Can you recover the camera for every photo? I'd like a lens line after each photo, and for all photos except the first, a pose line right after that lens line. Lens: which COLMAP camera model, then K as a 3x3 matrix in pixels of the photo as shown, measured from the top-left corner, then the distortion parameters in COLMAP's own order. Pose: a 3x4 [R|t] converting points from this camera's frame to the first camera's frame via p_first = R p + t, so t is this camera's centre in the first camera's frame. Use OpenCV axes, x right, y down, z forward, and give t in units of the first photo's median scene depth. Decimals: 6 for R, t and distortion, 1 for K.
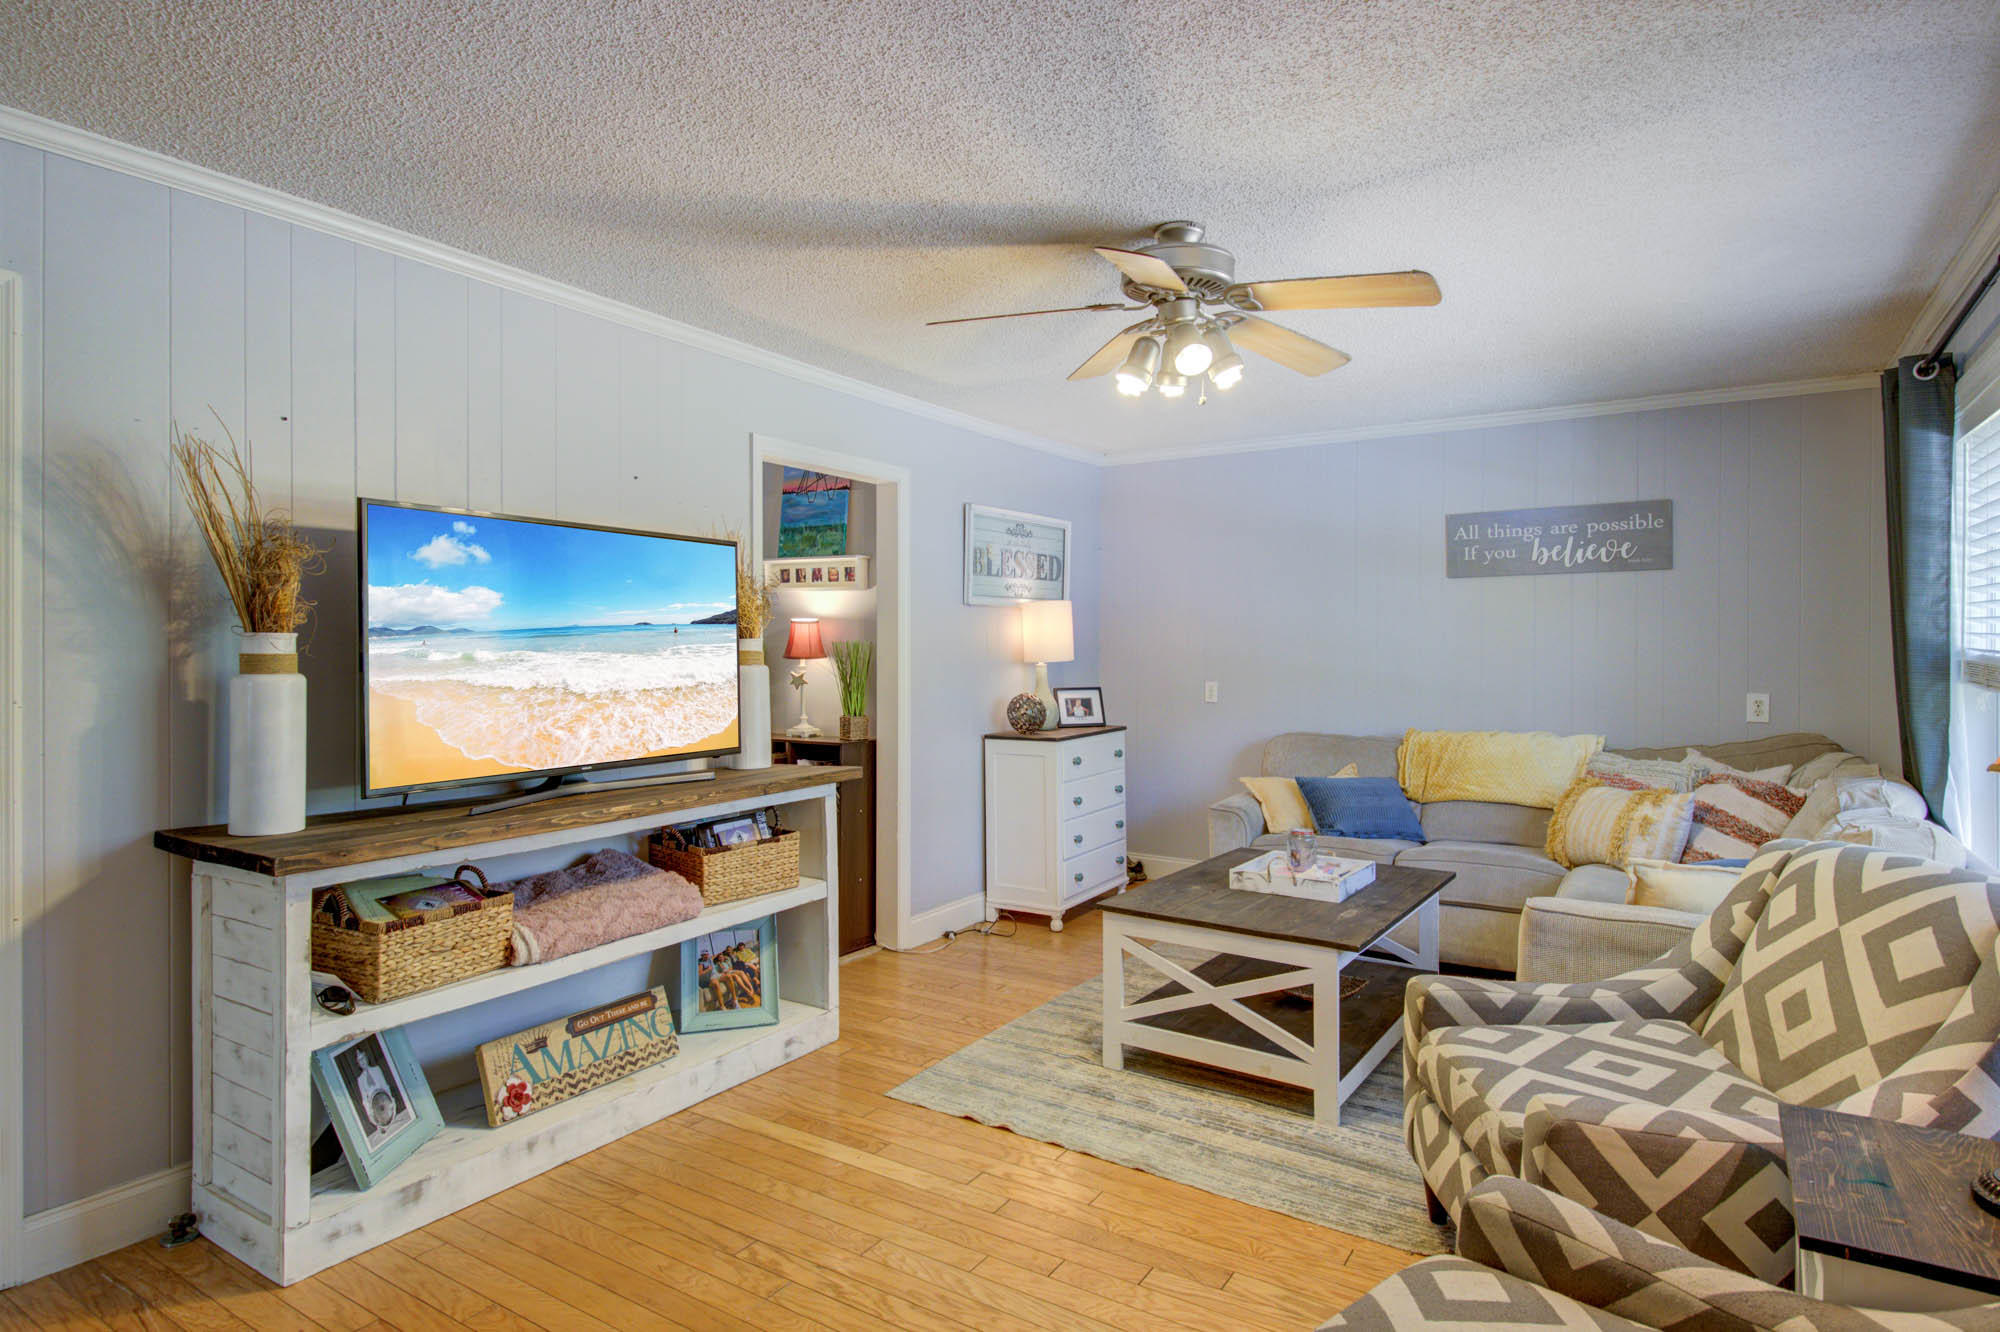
lens RADIAL K [[1093.5, 0, 1001.6], [0, 1093.5, 653.9], [0, 0, 1]] dist [0.022762, -0.000397]
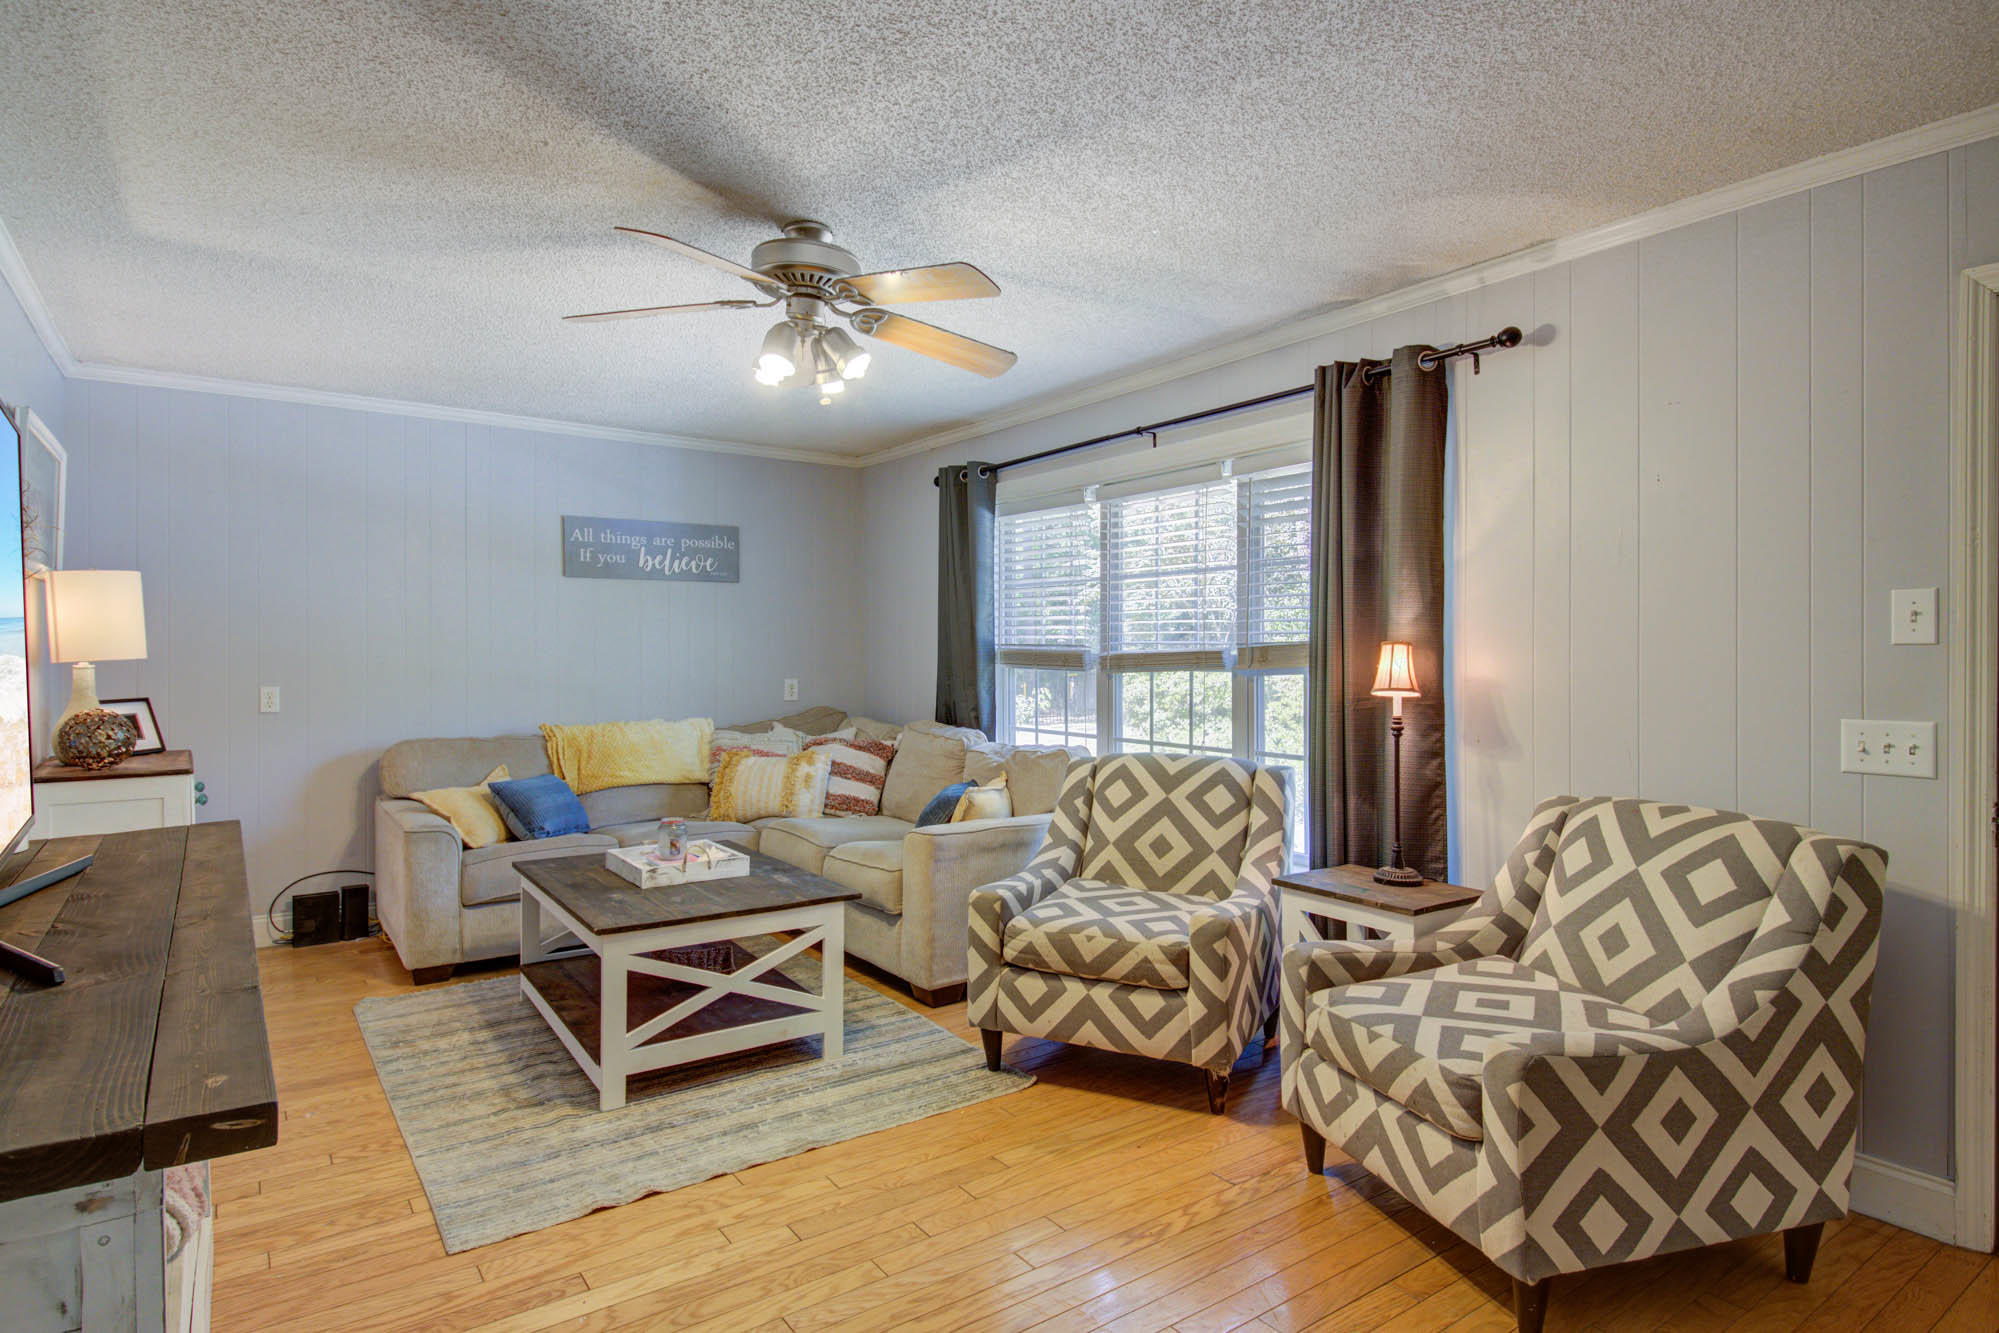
lens RADIAL K [[1062.1, 0, 1008.2], [0, 1062.1, 664.6], [0, 0, 1]] dist [0.043003, -0.040844]
pose [[0.373461, -0.011527, 0.927574, -0.404061], [0.008196, 0.999925, 0.009126, 0.008141], [-0.927610, 0.004194, 0.373527, 0.259725]]
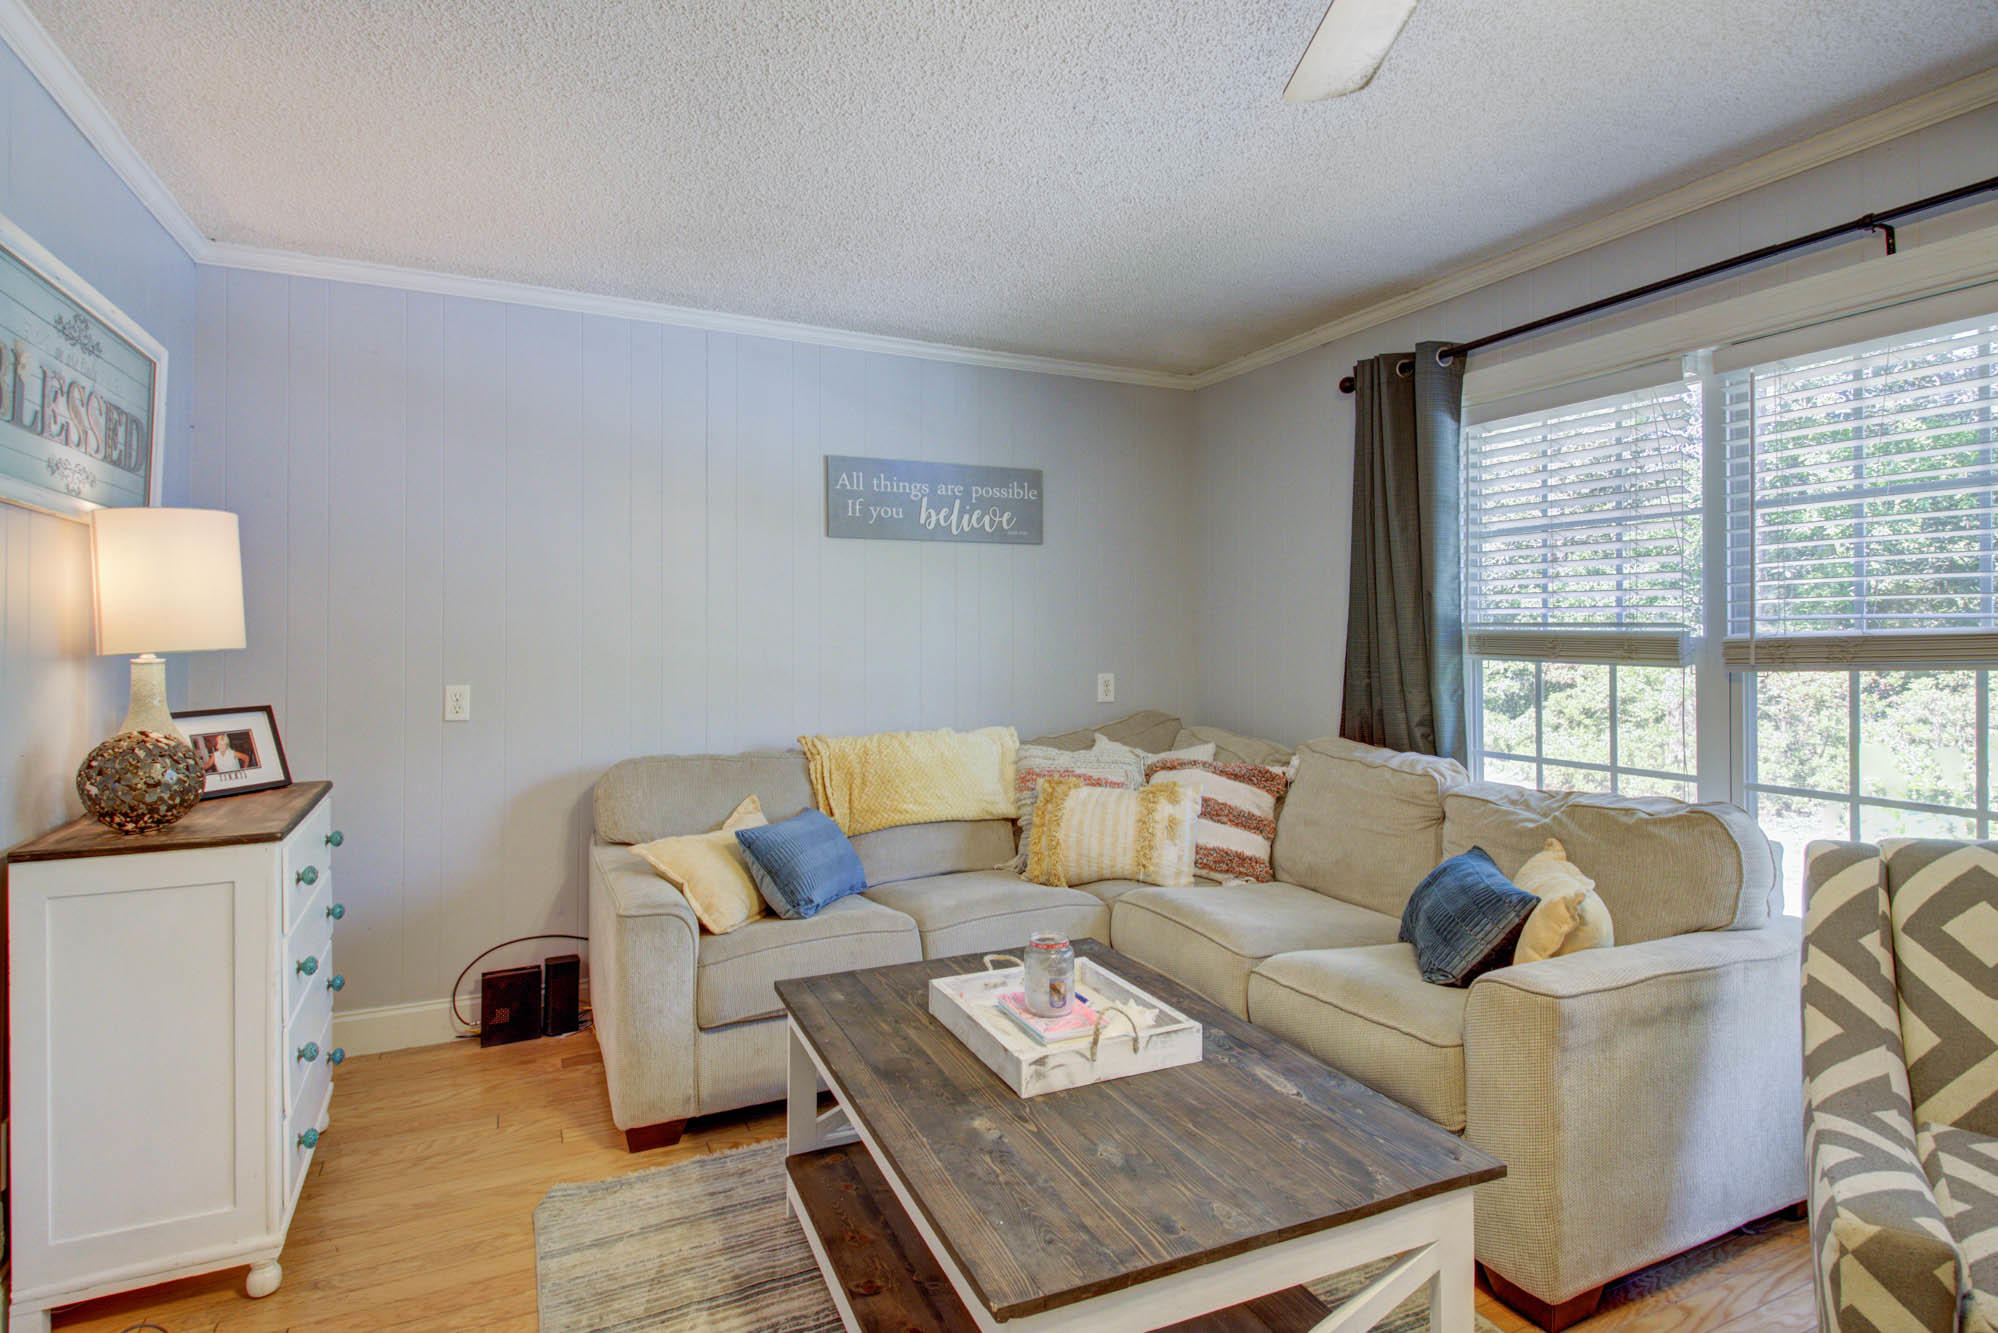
lens RADIAL K [[1011.3, 0, 998.4], [0, 1011.3, 627.9], [0, 0, 1]] dist [0.031724, -0.001079]
pose [[0.538261, 0.008064, 0.842739, -0.138748], [0.010278, 0.999817, -0.016132, 0.007789], [-0.842715, 0.017345, 0.538080, 0.565023]]
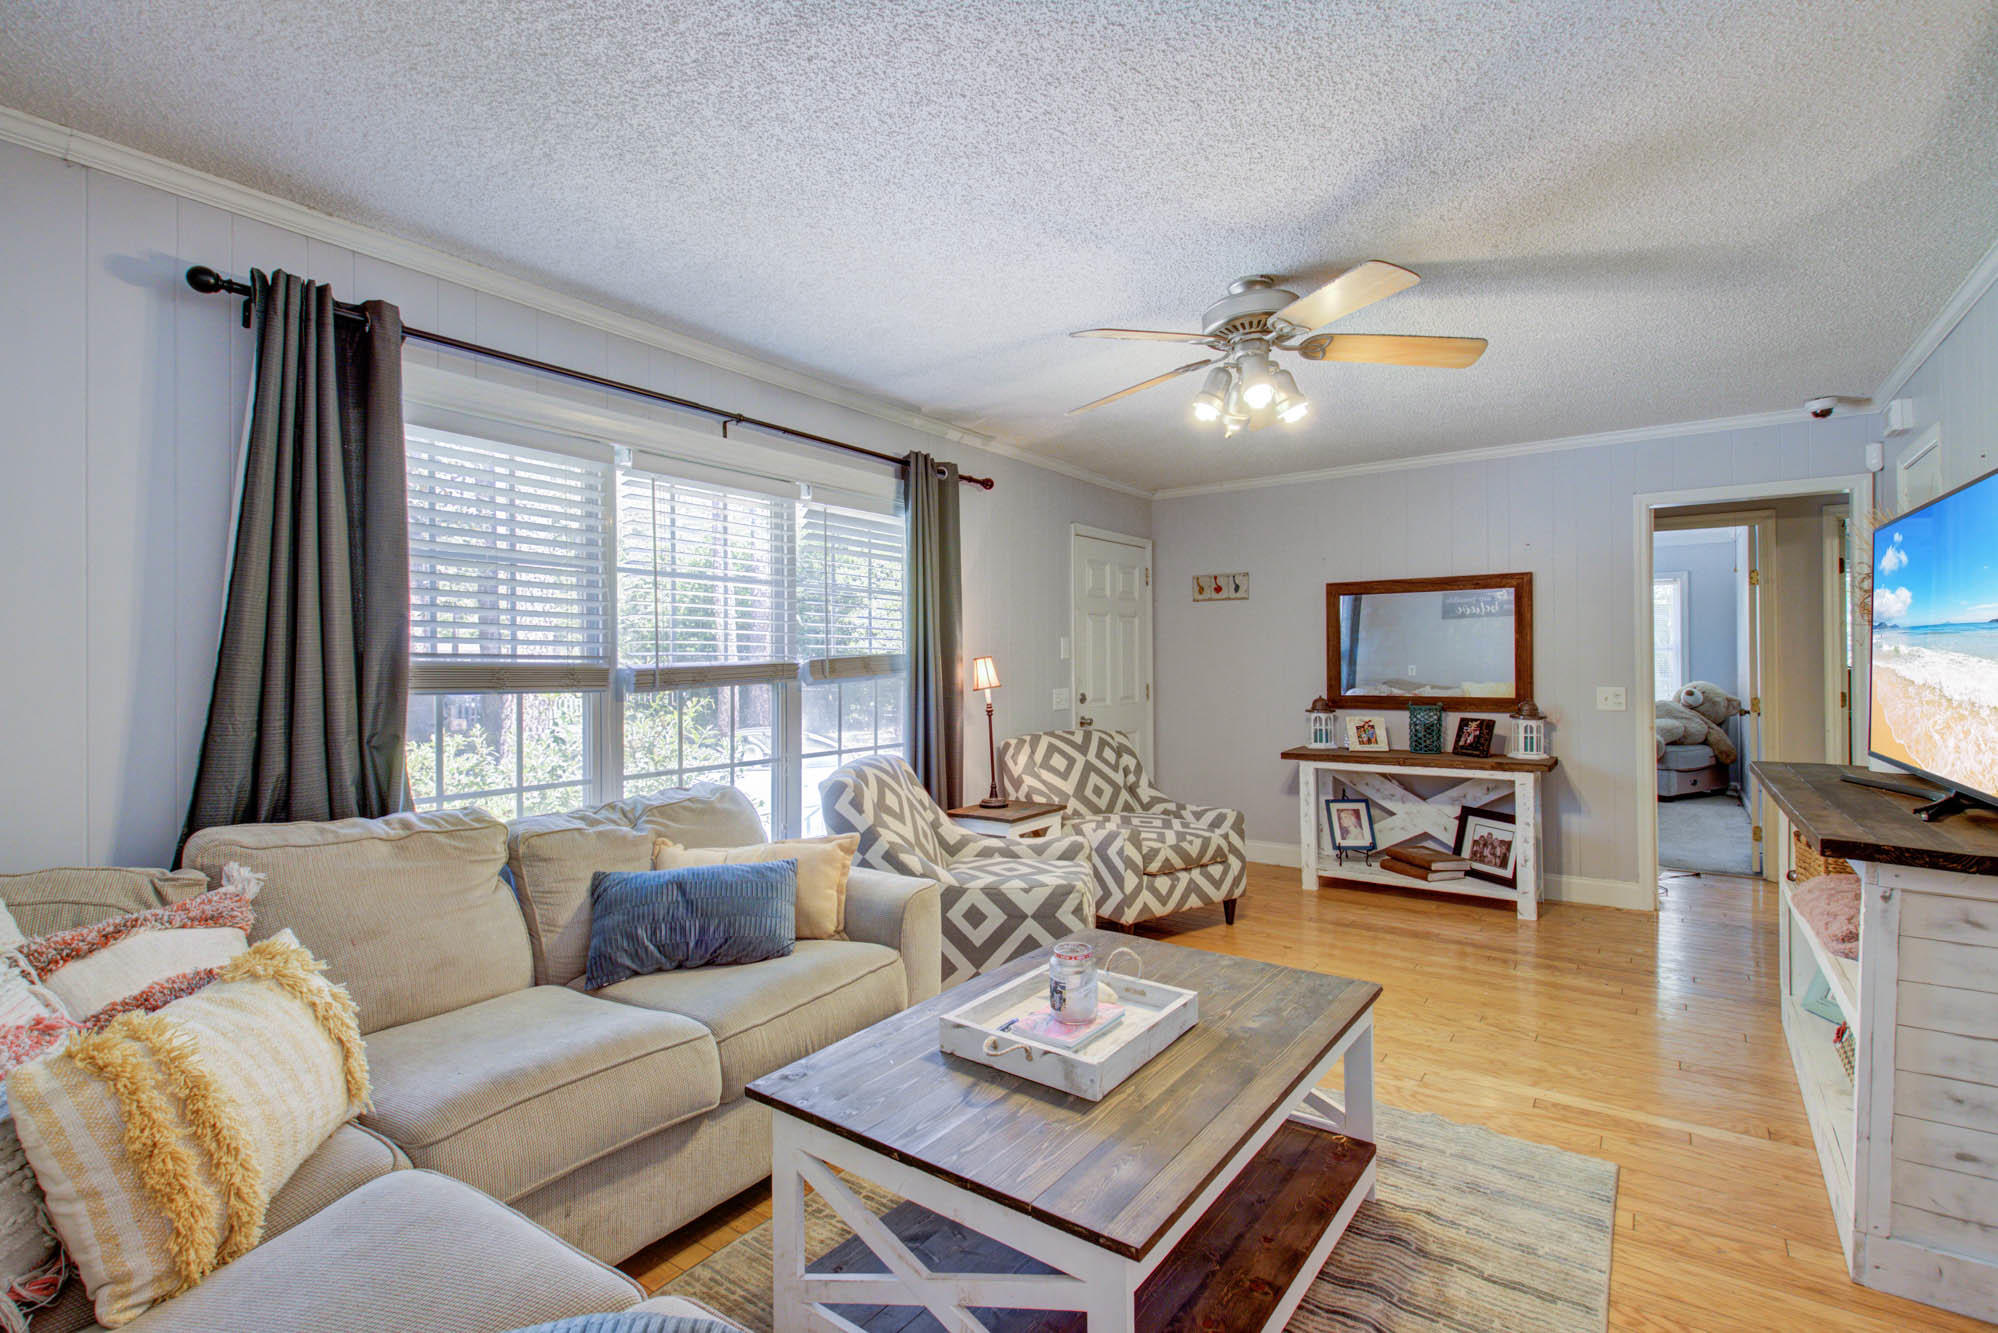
lens RADIAL K [[918.3, 0, 994.8], [0, 918.3, 659.4], [0, 0, 1]] dist [0.015924, -0.000189]
pose [[-0.998533, 0.010605, 0.053090, 0.222076], [0.010757, 0.999939, 0.002572, 0.003244], [-0.053060, 0.003140, -0.998586, 1.148322]]
